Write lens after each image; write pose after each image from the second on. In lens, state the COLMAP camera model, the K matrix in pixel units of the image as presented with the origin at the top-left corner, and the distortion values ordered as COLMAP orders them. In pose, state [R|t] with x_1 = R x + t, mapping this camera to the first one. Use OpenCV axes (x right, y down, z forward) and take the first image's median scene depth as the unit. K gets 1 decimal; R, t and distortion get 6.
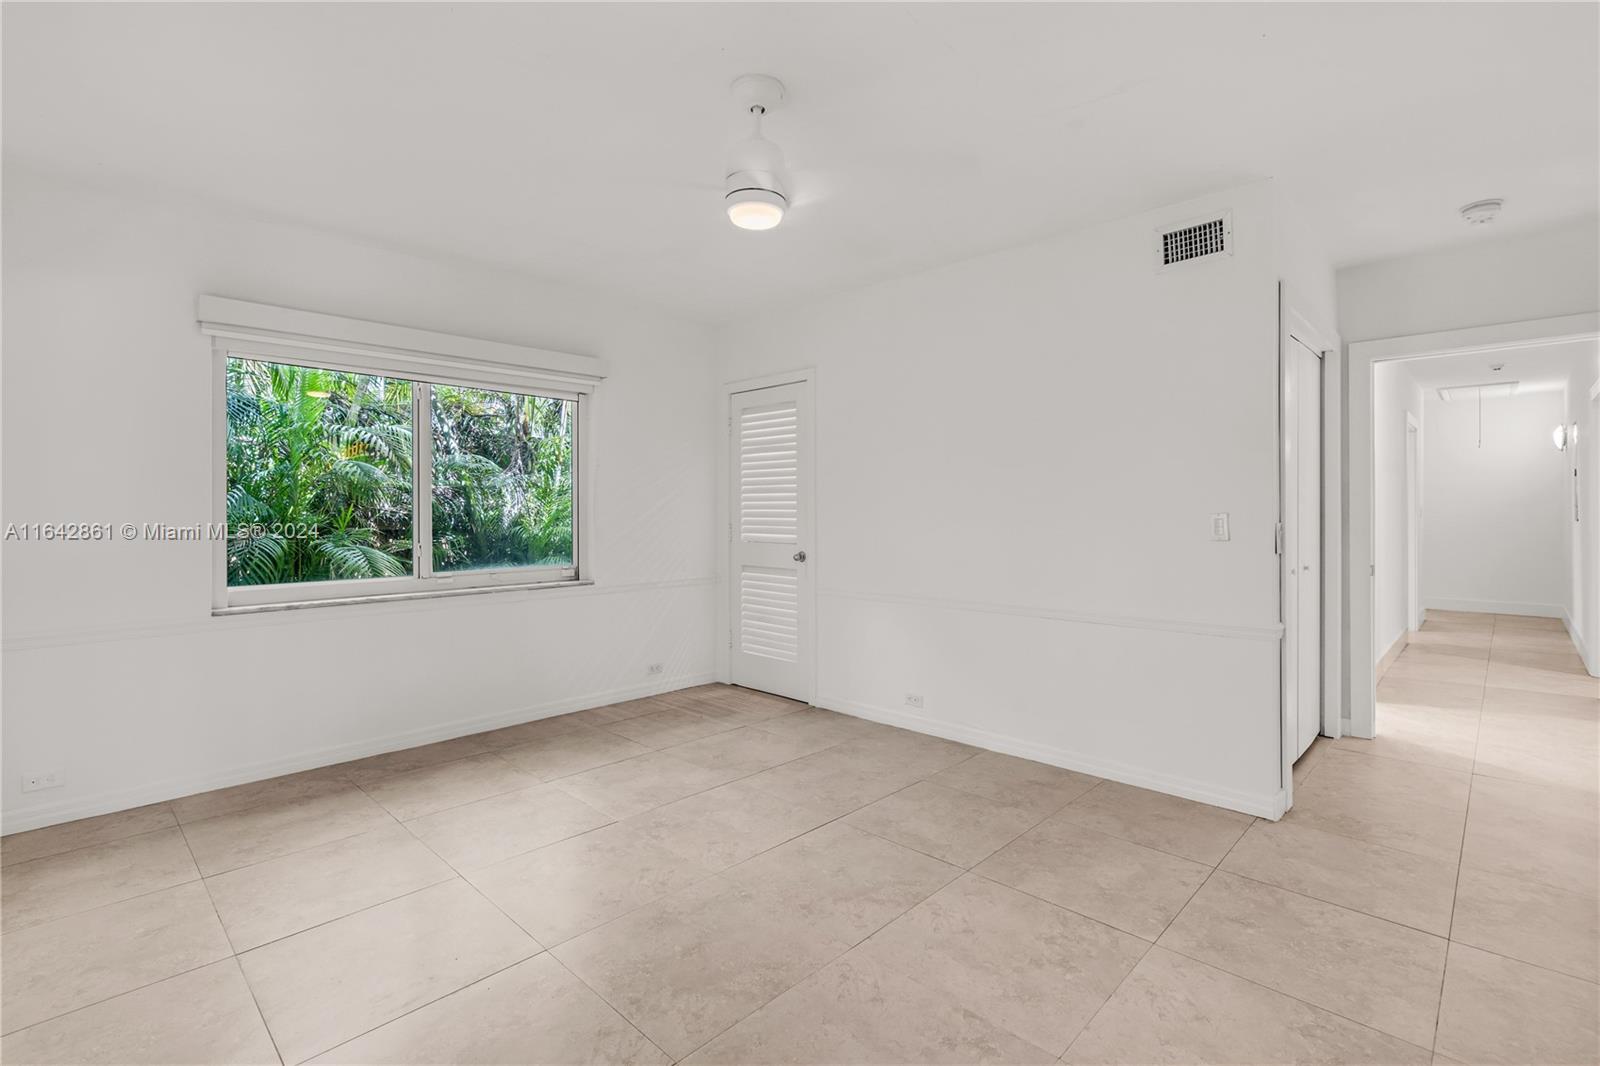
lens RADIAL K [[728.7, 0, 810.7], [0, 728.7, 517.5], [0, 0, 1]] dist [-0.004869, -0.000091]
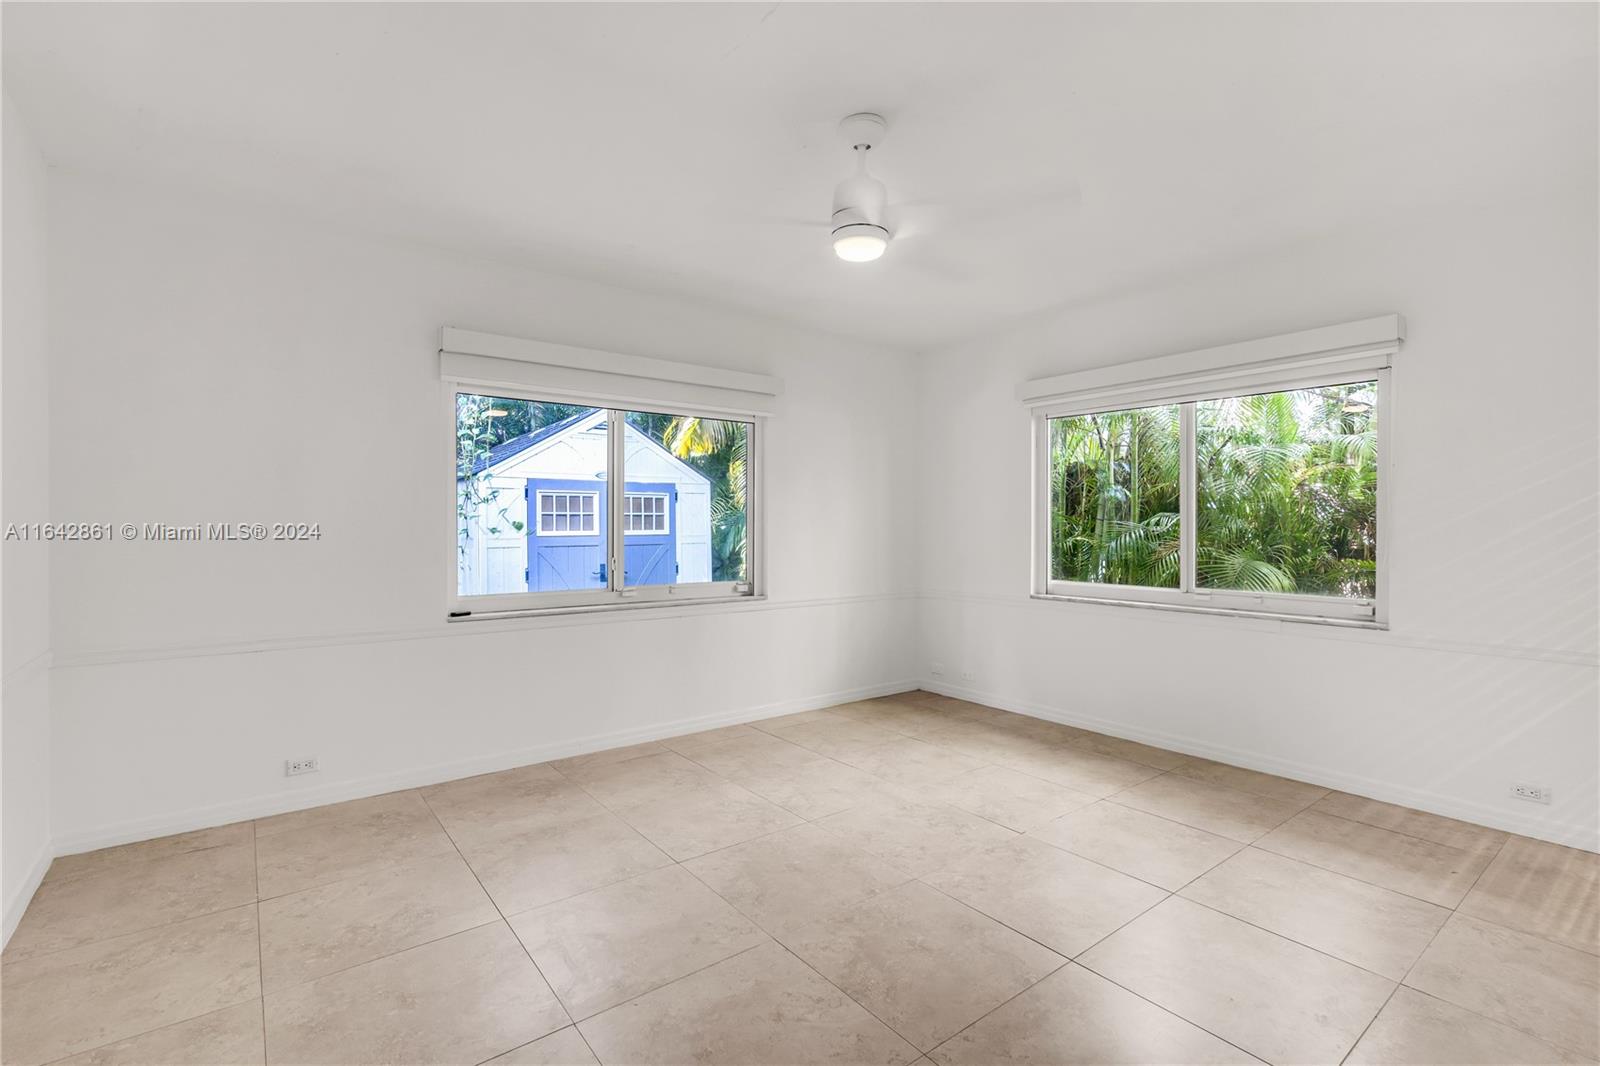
lens RADIAL K [[728.7, 0, 810.5], [0, 728.7, 531.3], [0, 0, 1]] dist [-0.004869, -0.000091]
pose [[-0.142685, 0.009061, -0.989727, 0.623808], [-0.011484, 0.999876, 0.010810, -0.009369], [0.989701, 0.012908, -0.142564, 0.679863]]
